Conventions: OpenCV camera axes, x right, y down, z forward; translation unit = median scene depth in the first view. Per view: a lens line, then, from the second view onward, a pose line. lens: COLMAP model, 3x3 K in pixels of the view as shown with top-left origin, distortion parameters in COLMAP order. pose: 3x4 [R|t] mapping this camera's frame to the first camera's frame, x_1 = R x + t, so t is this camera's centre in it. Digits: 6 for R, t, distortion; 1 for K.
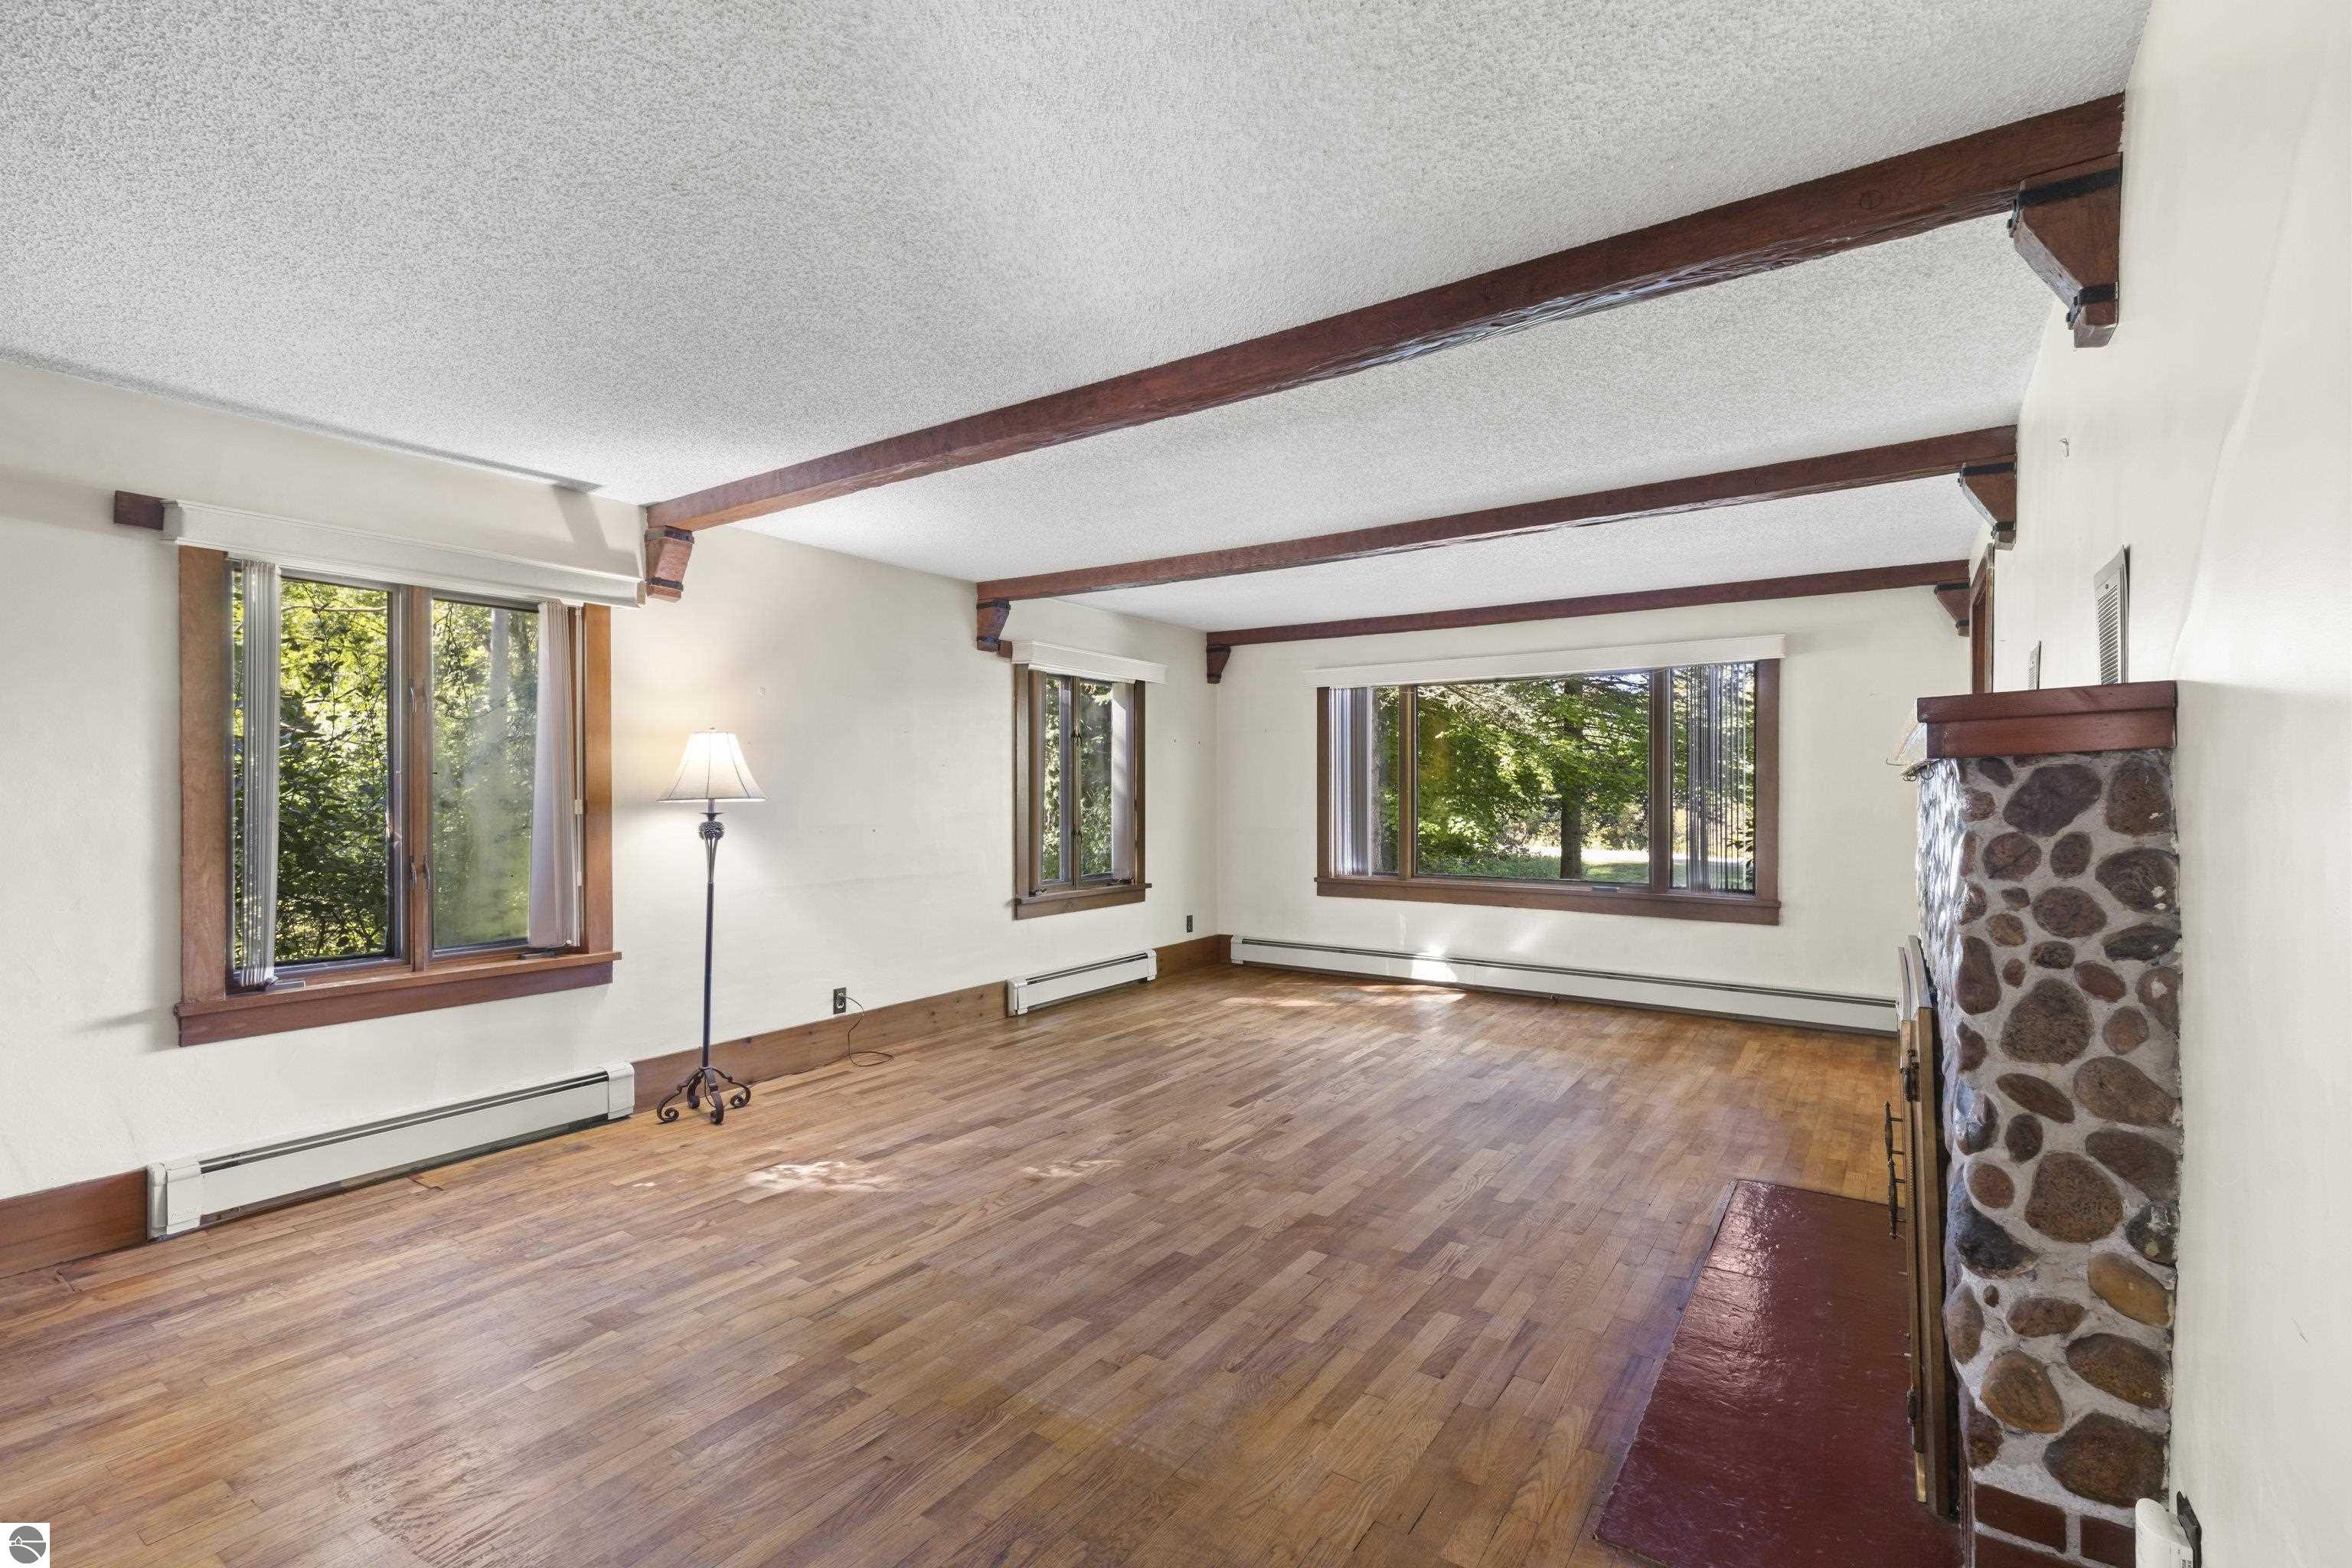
lens RADIAL K [[1054.8, 0, 1182.3], [0, 1054.8, 789.0], [0, 0, 1]] dist [0.007636, -0.001190]
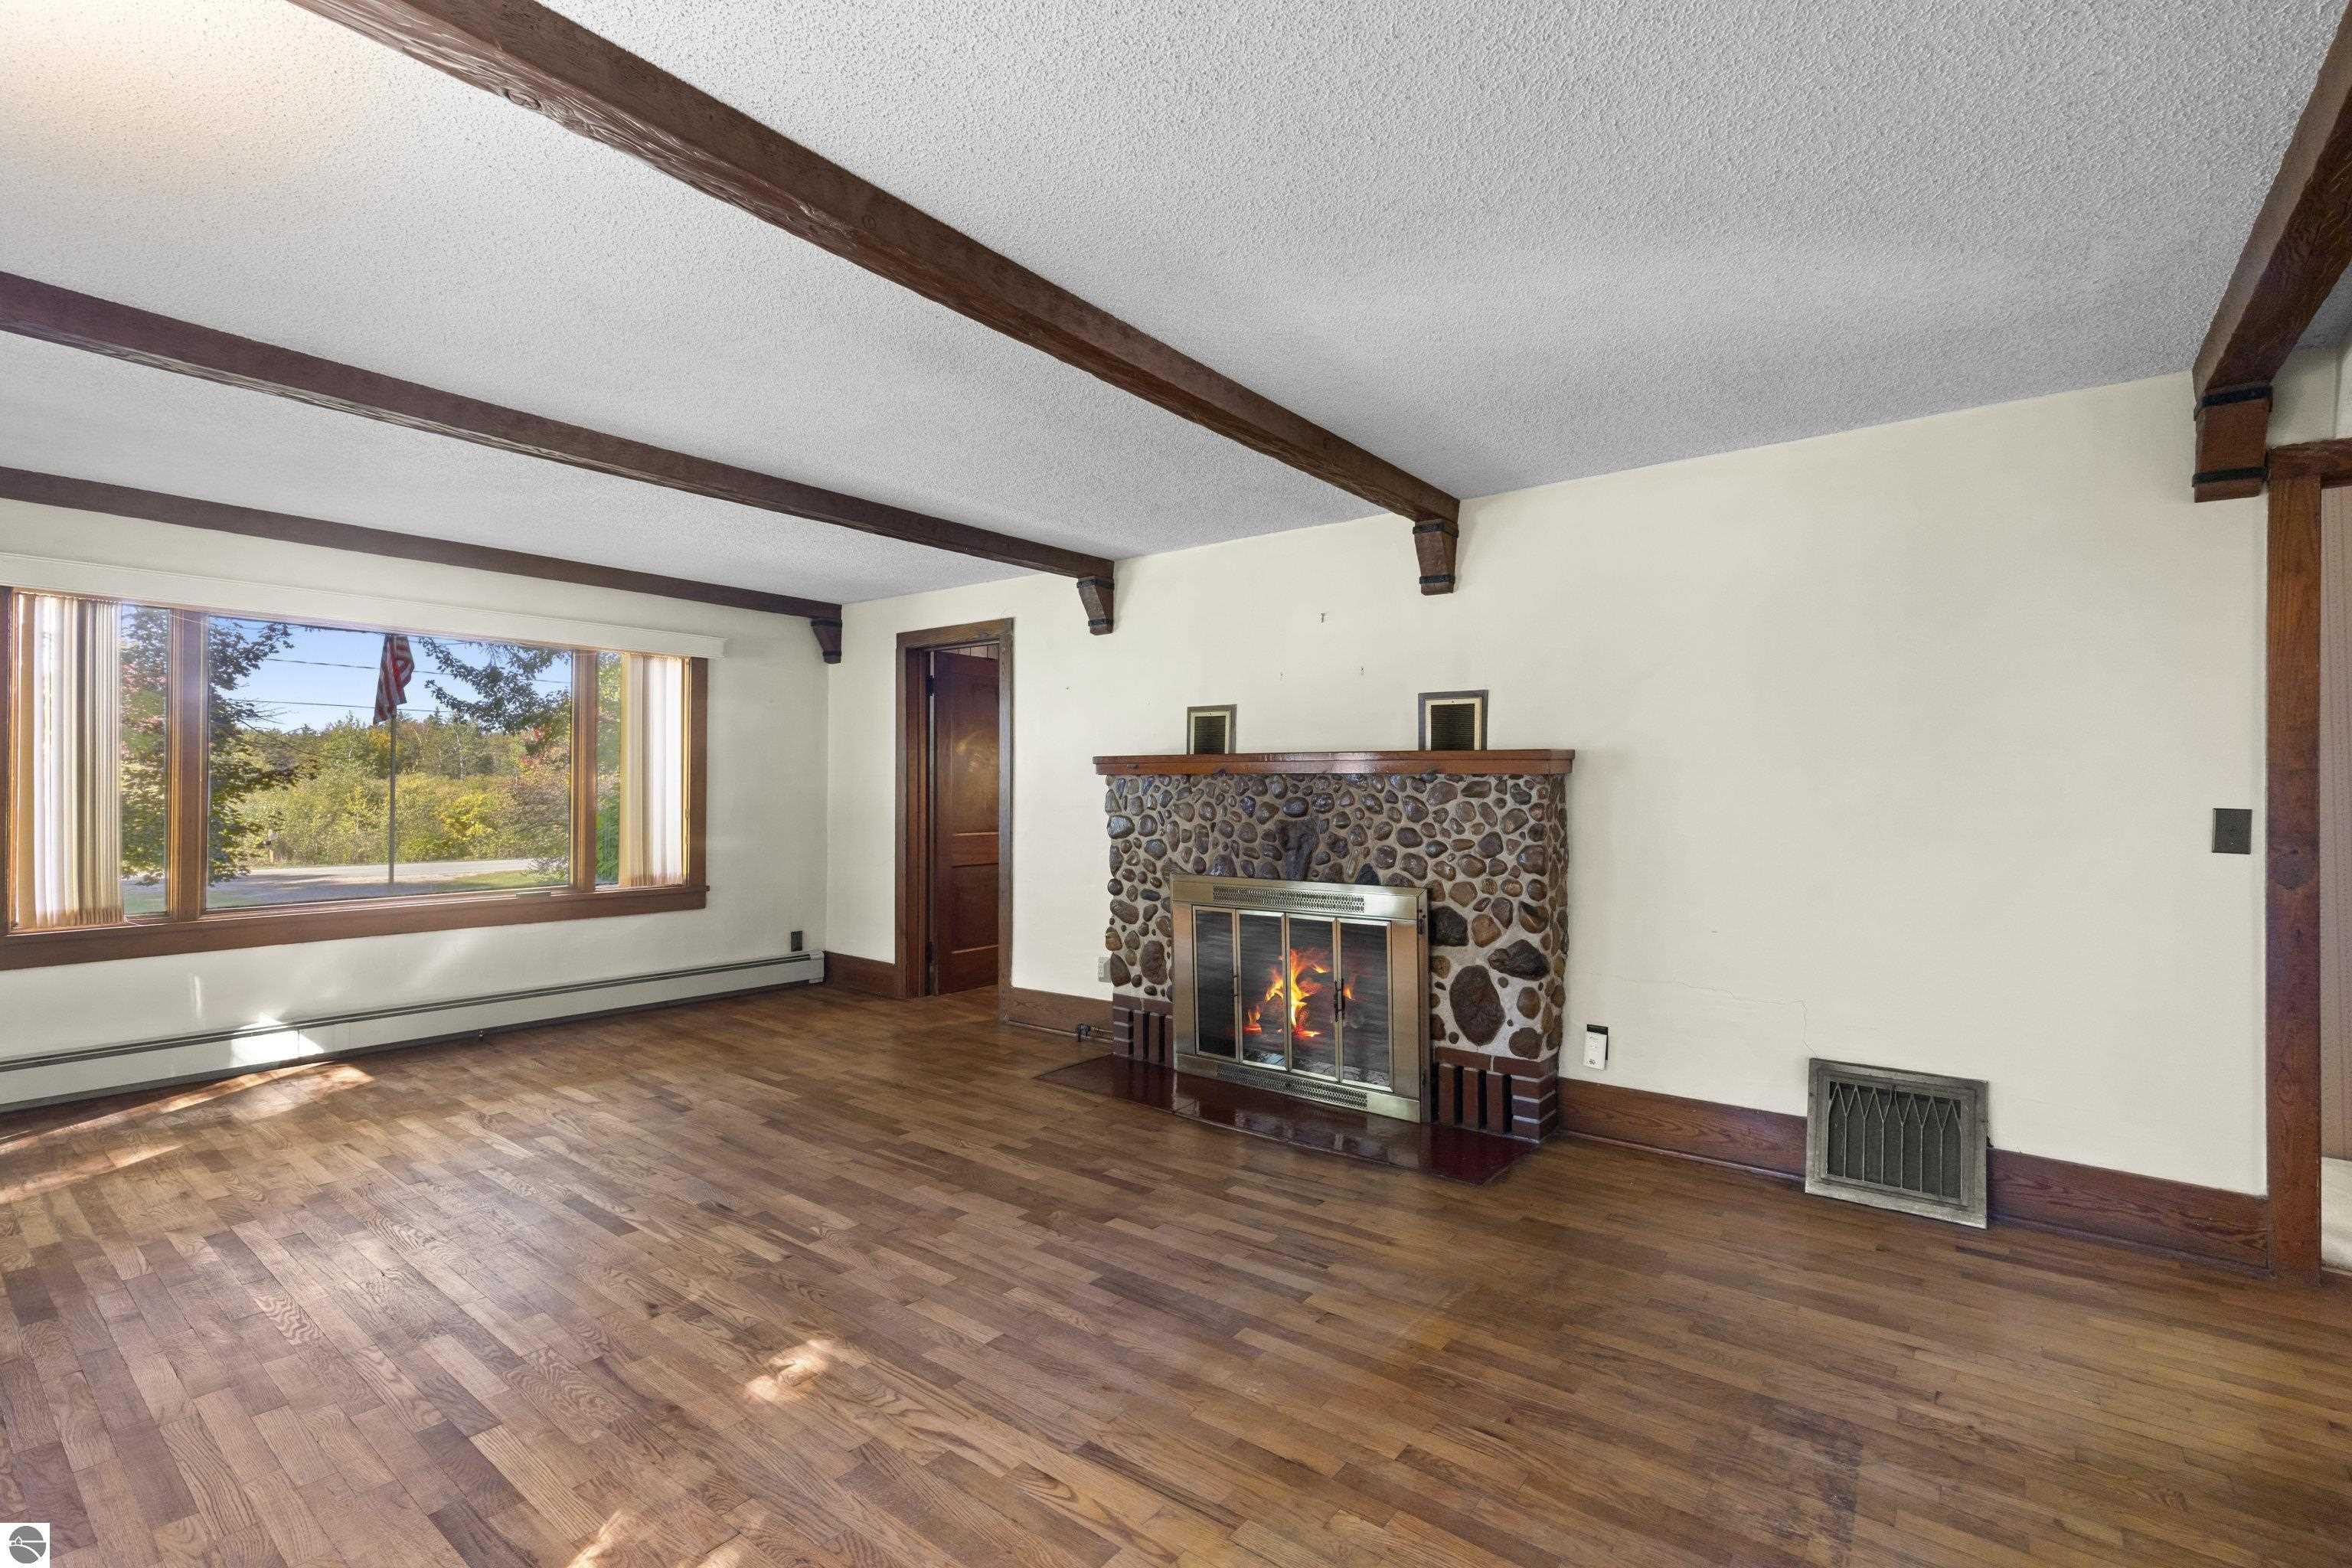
lens RADIAL K [[1054.8, 0, 1187.9], [0, 1054.8, 794.7], [0, 0, 1]] dist [0.007636, -0.001190]
pose [[0.062124, -0.007281, 0.998042, -0.690755], [-0.007472, 0.999942, 0.007760, 0.001530], [-0.998040, -0.007940, 0.062066, 0.644550]]
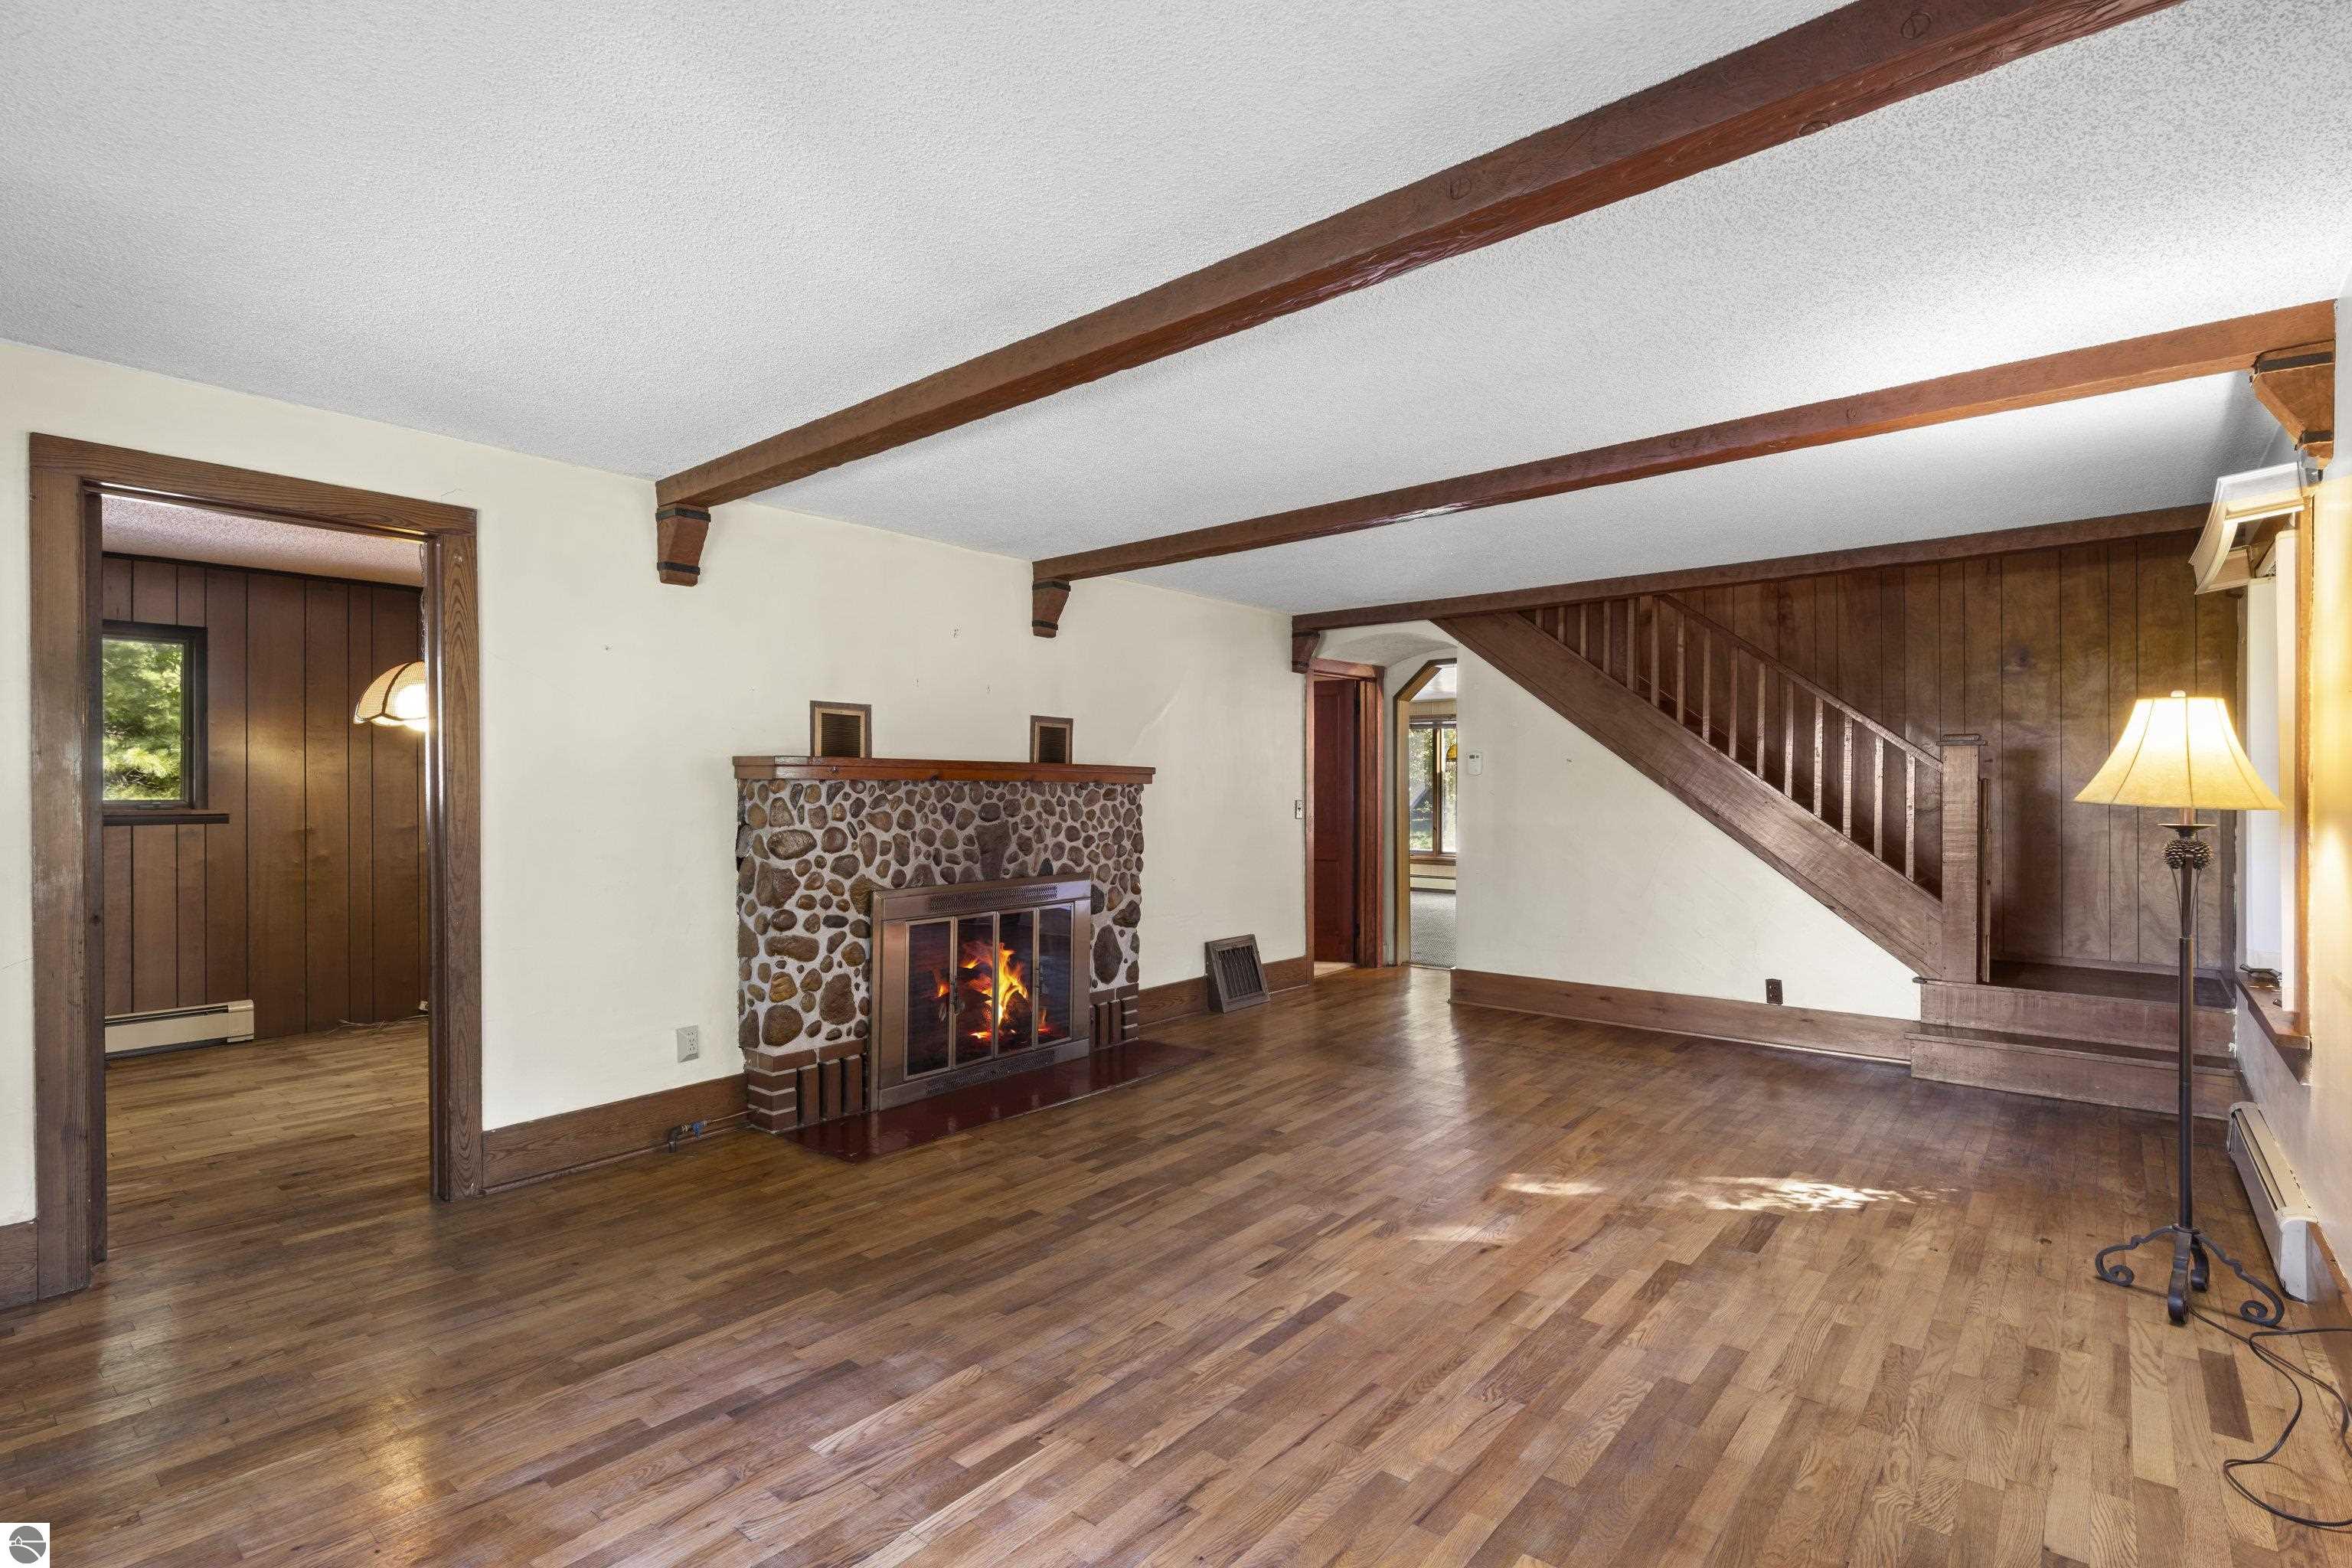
lens RADIAL K [[1109.7, 0, 1189.6], [0, 1109.7, 794.0], [0, 0, 1]] dist [0.002341, -0.000068]
pose [[-0.995576, 0.001834, 0.093941, 0.083116], [0.001564, 0.999994, -0.002945, 0.005987], [-0.093946, -0.002785, -0.995573, 1.828205]]
